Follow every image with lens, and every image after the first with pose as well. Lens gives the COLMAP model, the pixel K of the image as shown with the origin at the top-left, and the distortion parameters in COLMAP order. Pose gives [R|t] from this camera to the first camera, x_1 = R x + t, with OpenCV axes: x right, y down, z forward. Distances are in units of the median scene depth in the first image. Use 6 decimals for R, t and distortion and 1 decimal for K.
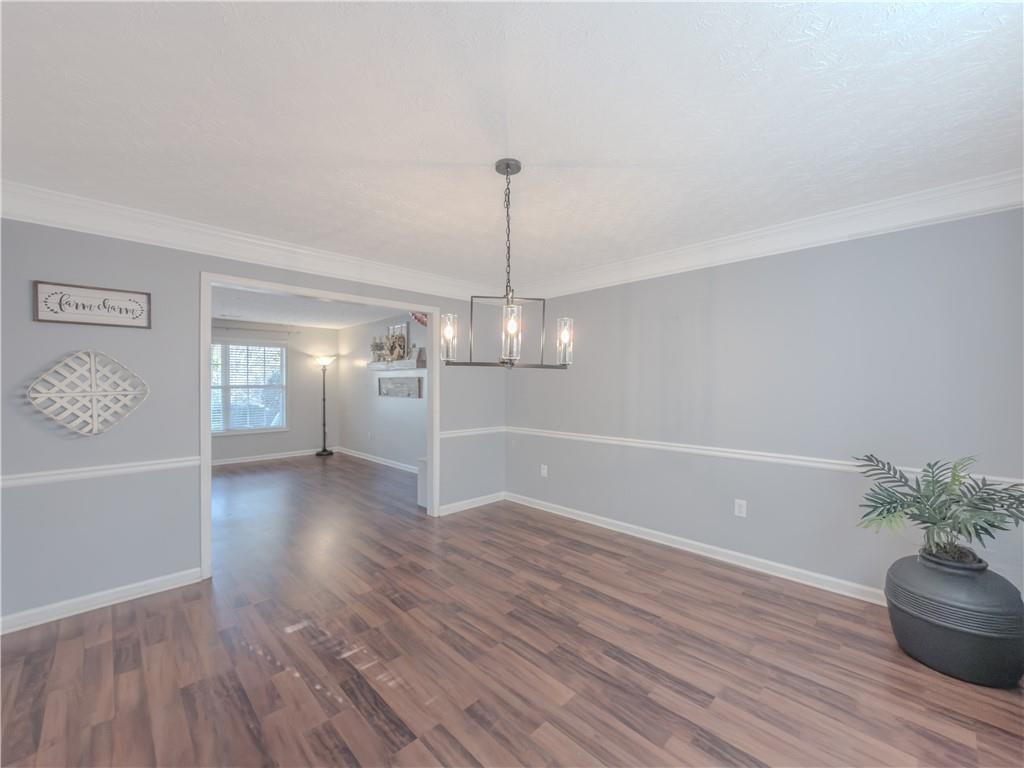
lens RADIAL K [[416.0, 0, 511.9], [0, 416.0, 384.1], [0, 0, 1]] dist [-0.003172, 0.001292]
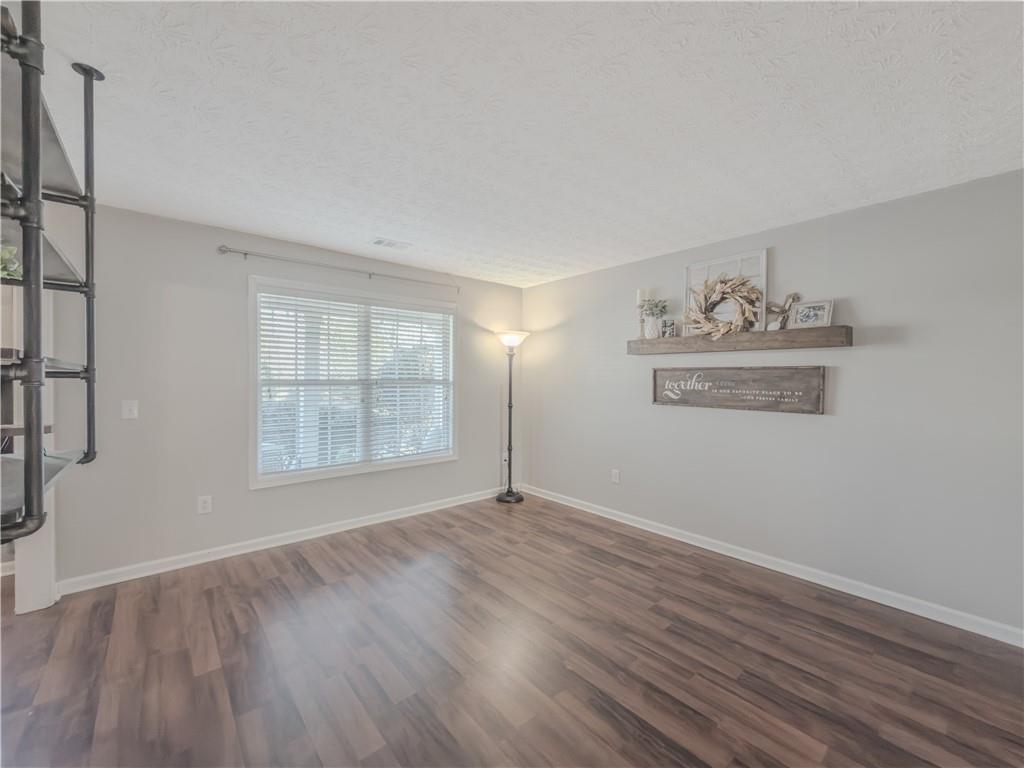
lens RADIAL K [[416.0, 0, 513.1], [0, 416.0, 383.5], [0, 0, 1]] dist [-0.003172, 0.001292]
pose [[0.997828, 0.010775, -0.064991, -0.410270], [-0.010196, 0.999905, 0.009227, 0.000702], [0.065085, -0.008544, 0.997843, 0.417269]]
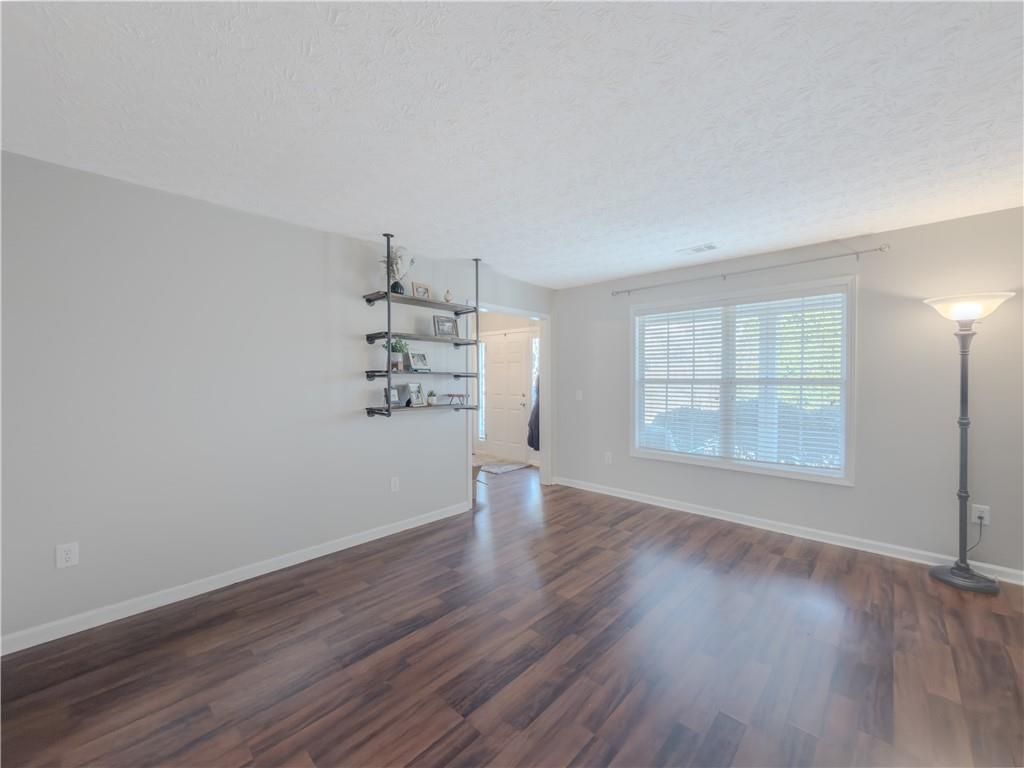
lens RADIAL K [[416.0, 0, 512.9], [0, 416.0, 380.0], [0, 0, 1]] dist [-0.003172, 0.001292]
pose [[0.037929, 0.011109, -0.999219, -0.124727], [0.000423, 0.999938, 0.011133, -0.001564], [0.999280, -0.000845, 0.037922, 0.615737]]
